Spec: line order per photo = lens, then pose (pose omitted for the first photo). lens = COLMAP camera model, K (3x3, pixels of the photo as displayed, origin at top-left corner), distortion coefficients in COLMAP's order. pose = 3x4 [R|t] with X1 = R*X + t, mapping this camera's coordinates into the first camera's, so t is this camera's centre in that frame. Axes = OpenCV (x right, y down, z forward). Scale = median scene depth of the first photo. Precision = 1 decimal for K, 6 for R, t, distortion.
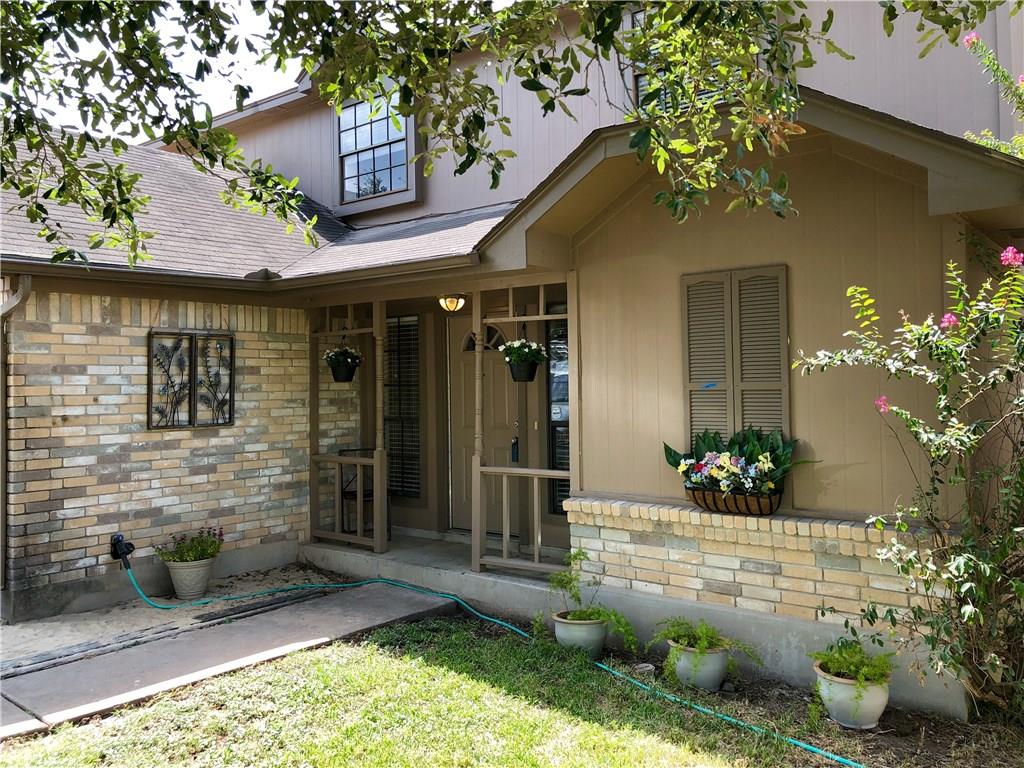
lens RADIAL K [[837.7, 0, 519.2], [0, 837.7, 371.0], [0, 0, 1]] dist [0.021278, -0.001935]
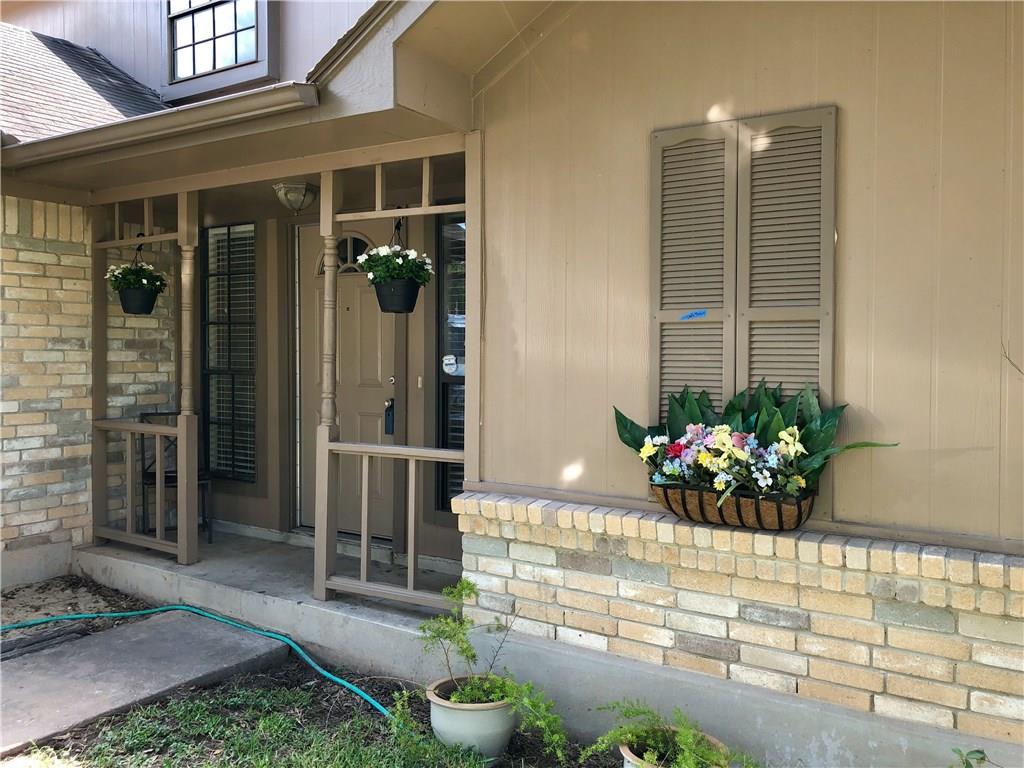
lens RADIAL K [[837.7, 0, 519.2], [0, 837.7, 371.0], [0, 0, 1]] dist [0.021278, -0.001935]
pose [[0.994155, 0.019073, 0.106267, 0.032453], [-0.023166, 0.999031, 0.037415, 0.032839], [-0.105451, -0.039659, 0.993633, 0.352167]]
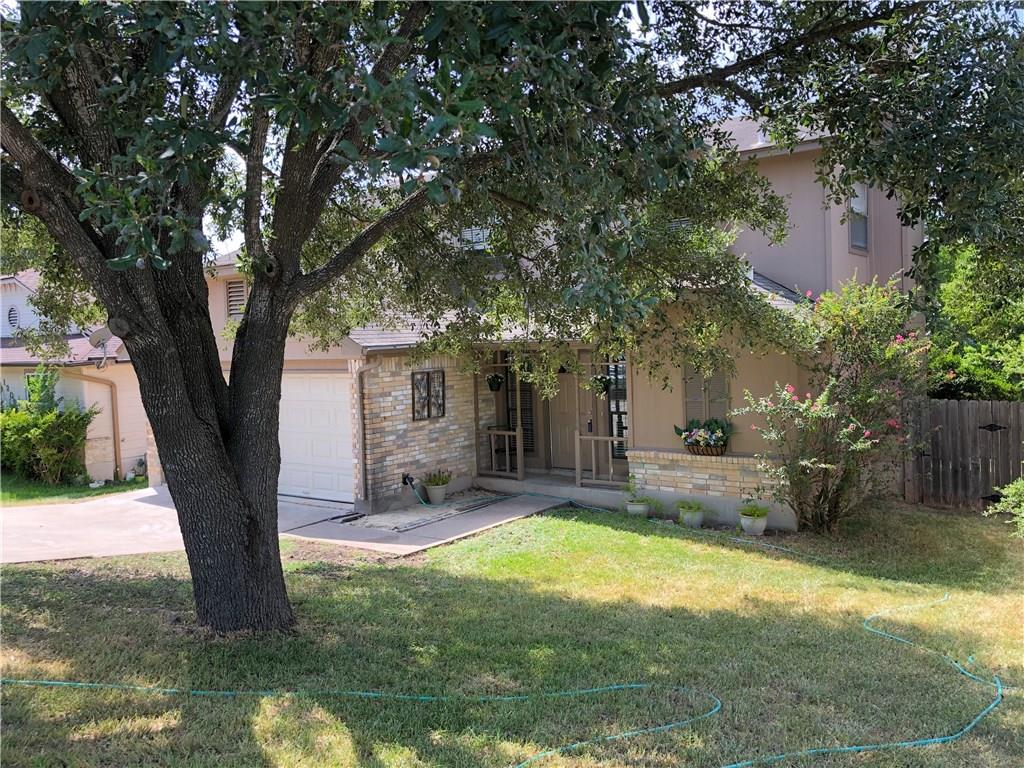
lens RADIAL K [[836.1, 0, 510.2], [0, 836.1, 369.2], [0, 0, 1]] dist [0.097258, -0.128069]
pose [[0.998889, -0.022275, 0.041530, -0.314198], [0.019914, 0.998208, 0.056427, -0.175018], [-0.042712, -0.055538, 0.997543, -1.072775]]
